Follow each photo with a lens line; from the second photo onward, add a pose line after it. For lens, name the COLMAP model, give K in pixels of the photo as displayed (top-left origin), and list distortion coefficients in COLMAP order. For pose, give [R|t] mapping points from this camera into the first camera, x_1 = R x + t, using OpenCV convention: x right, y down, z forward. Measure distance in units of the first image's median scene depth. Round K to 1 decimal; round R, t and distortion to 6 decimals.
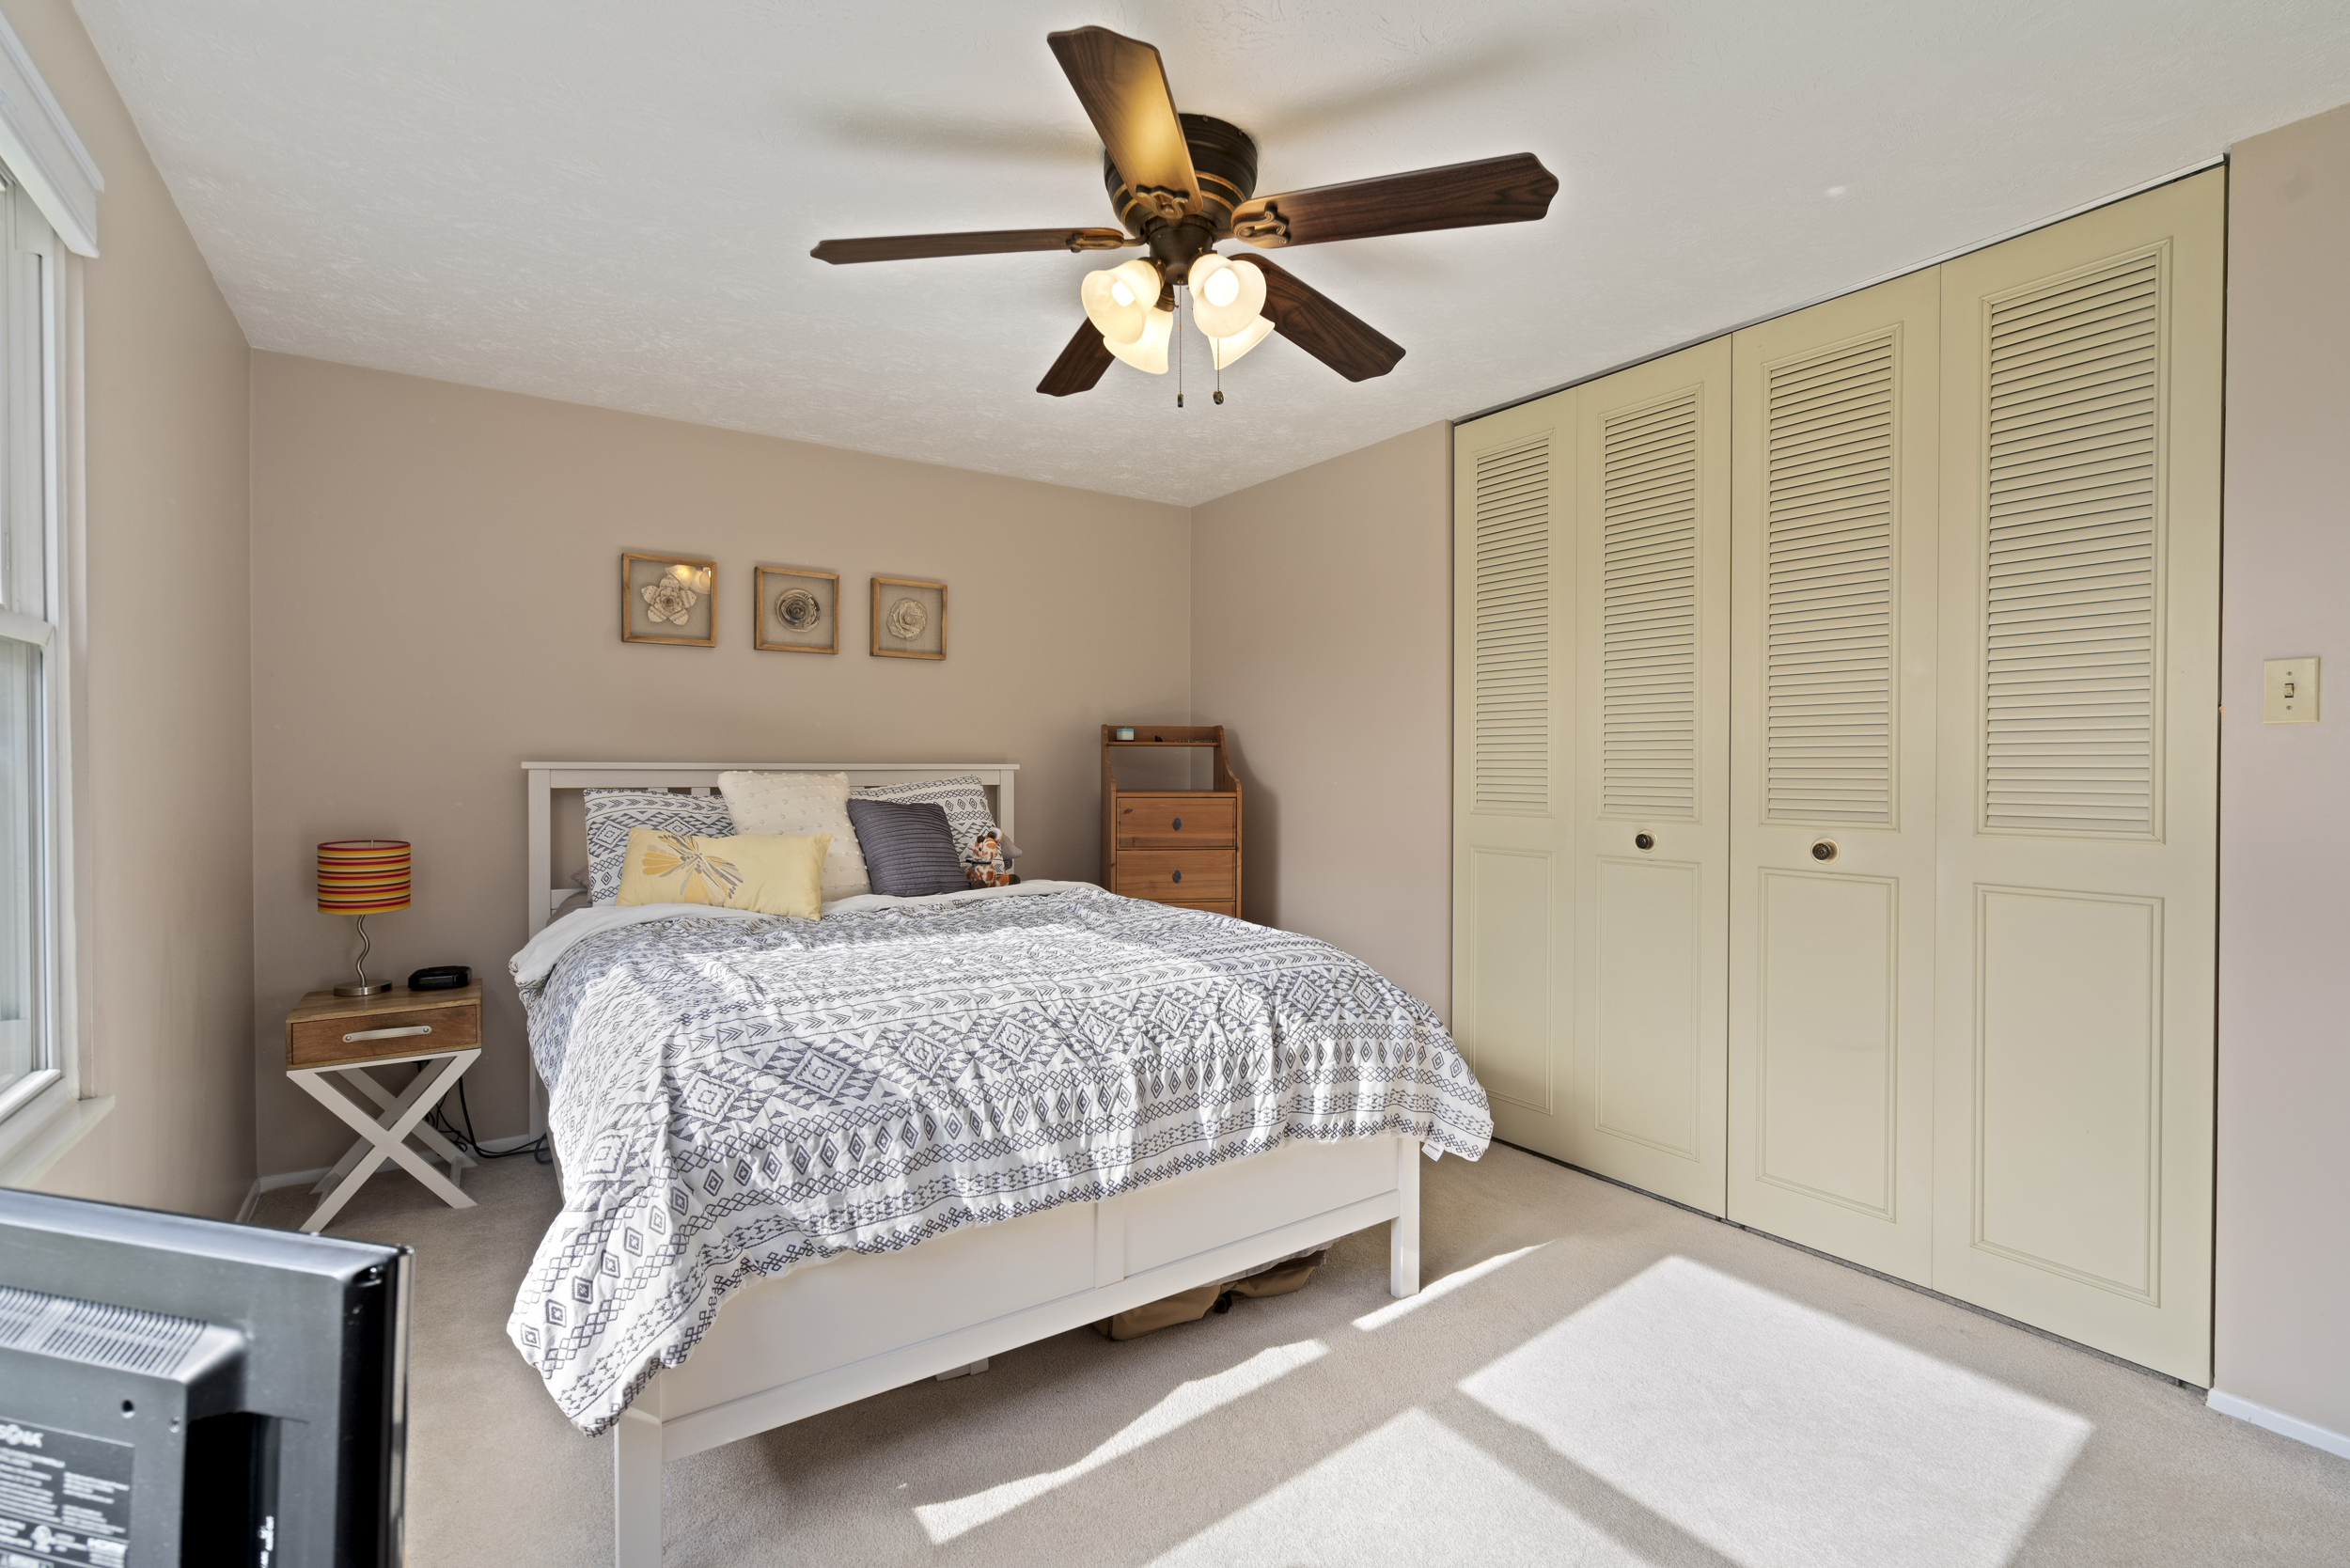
lens RADIAL K [[1082.8, 0, 1165.9], [0, 1082.8, 775.6], [0, 0, 1]] dist [-0.013917, 0.002495]
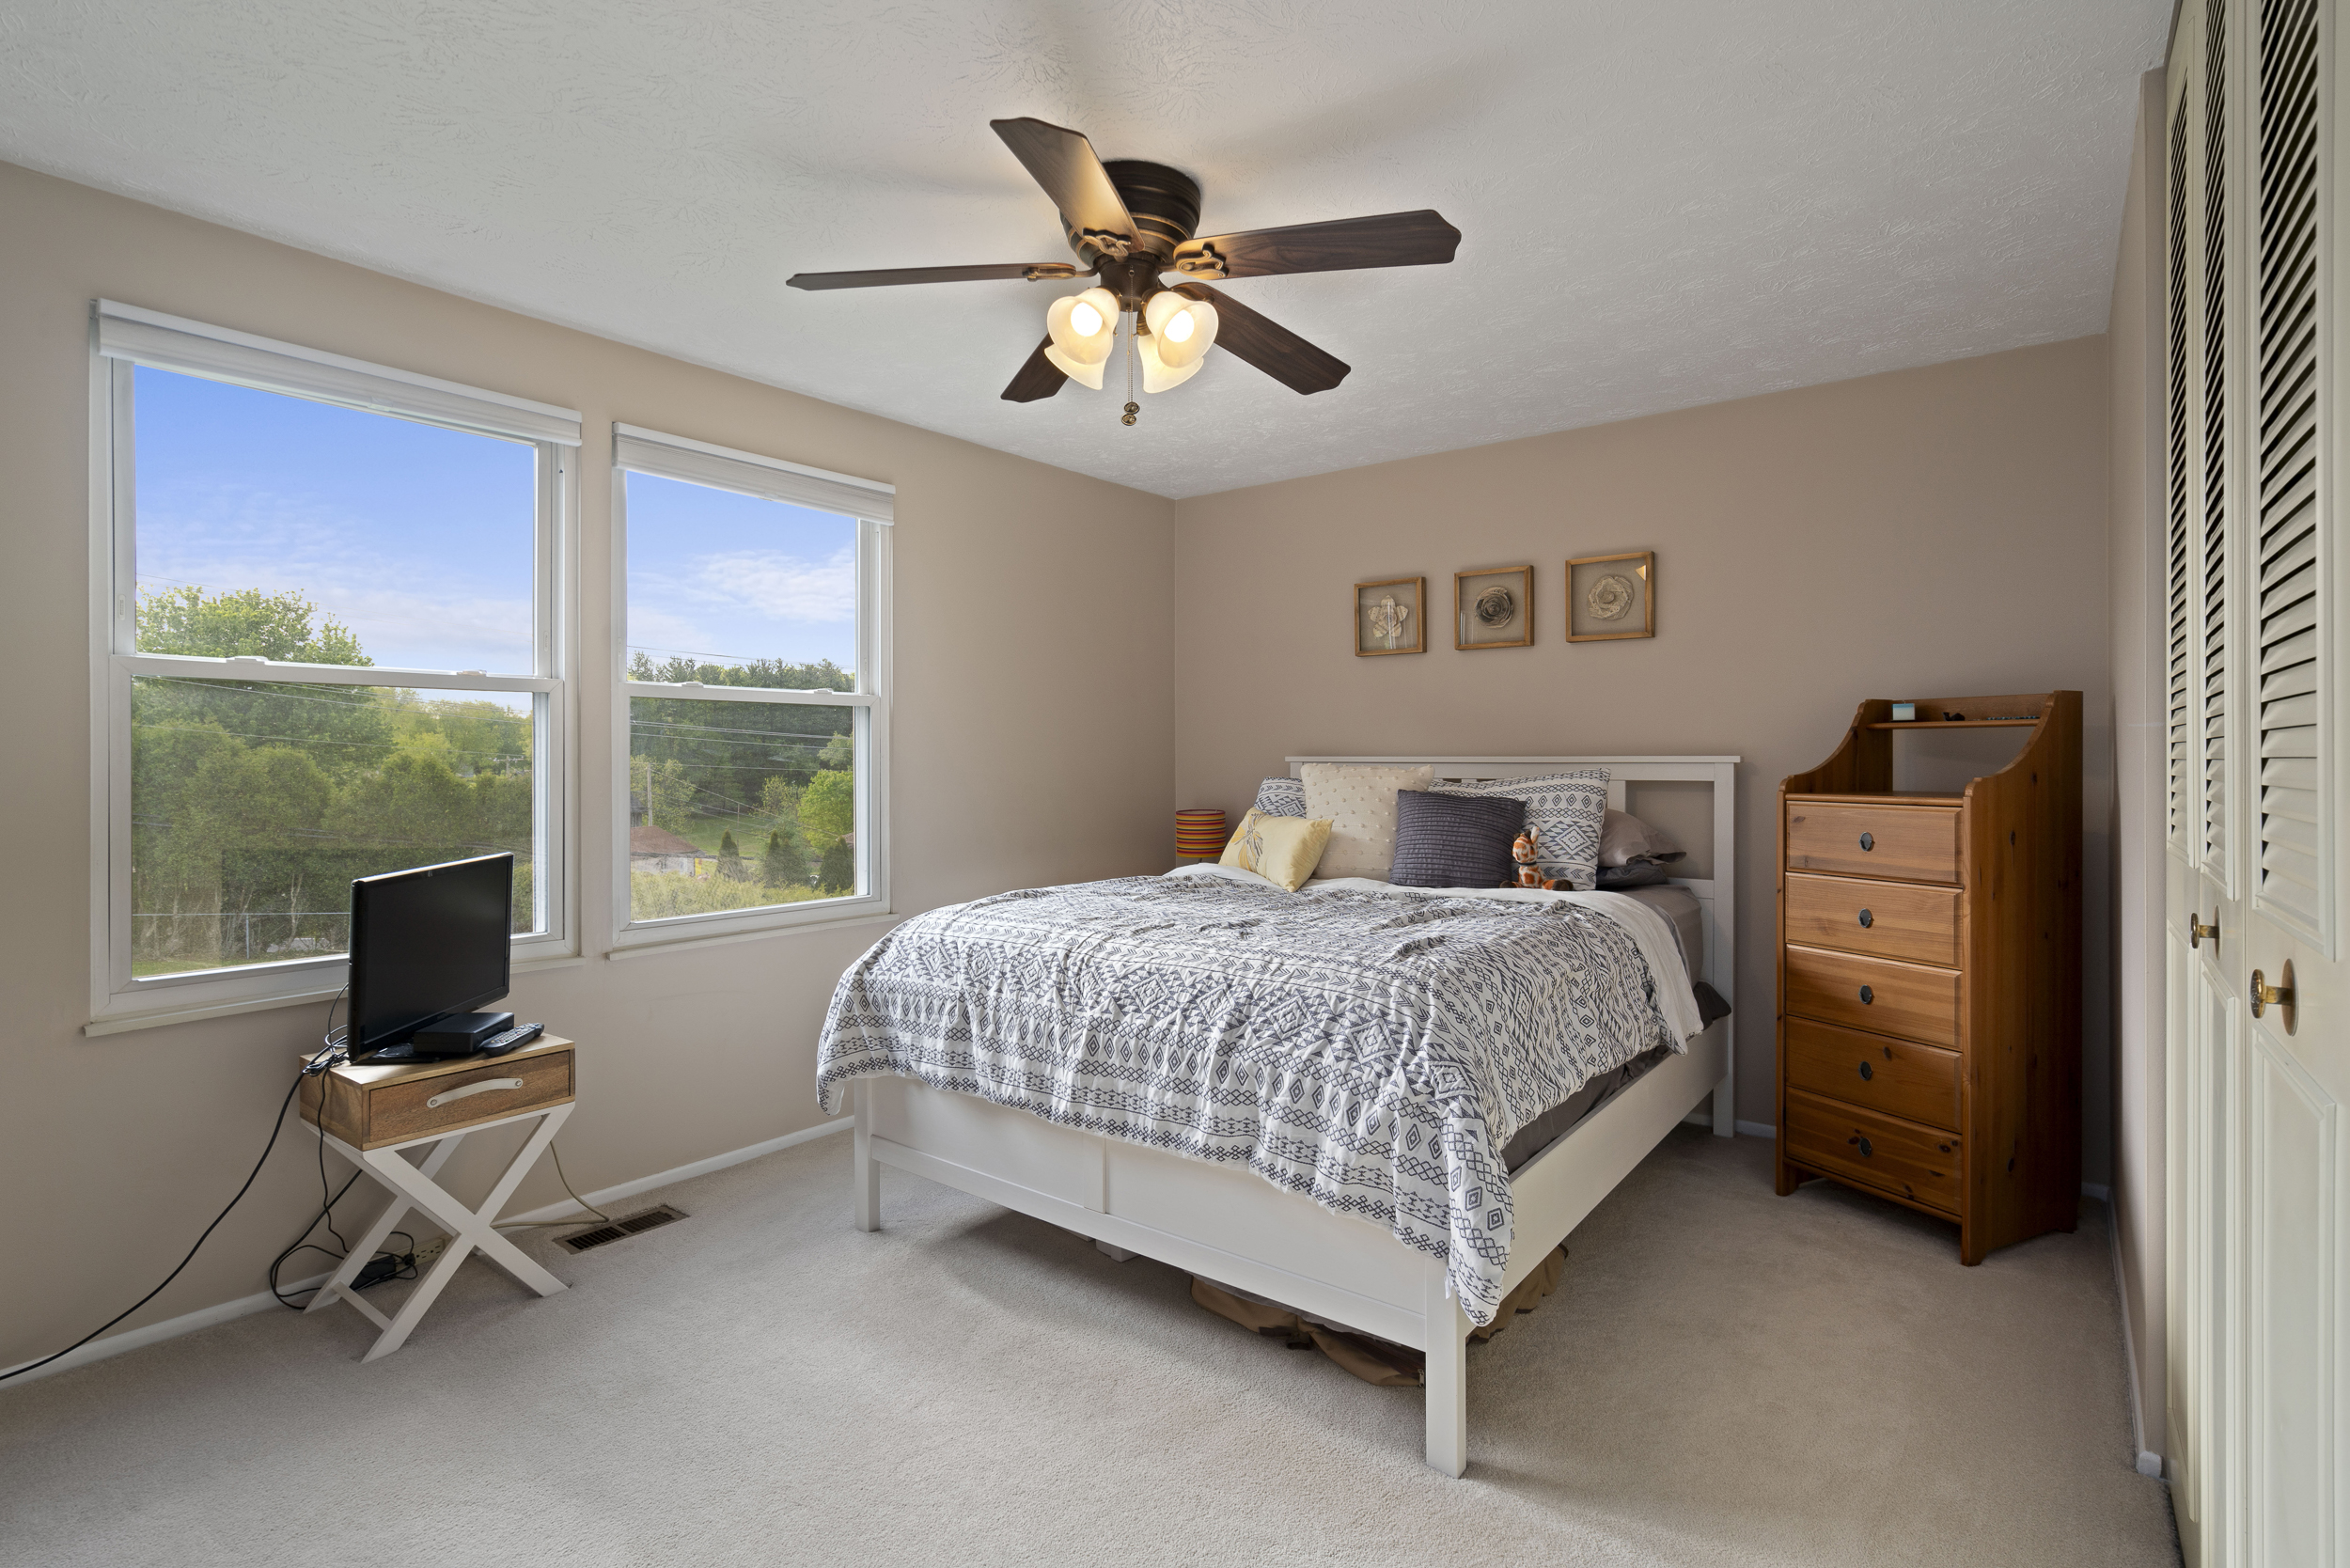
lens RADIAL K [[1126.5, 0, 1164.7], [0, 1126.5, 775.9], [0, 0, 1]] dist [0.003604, -0.000685]
pose [[0.292190, 0.011664, -0.956289, 0.975514], [-0.006809, 0.999926, 0.010116, -0.002414], [0.956336, 0.003556, 0.292248, 0.631509]]
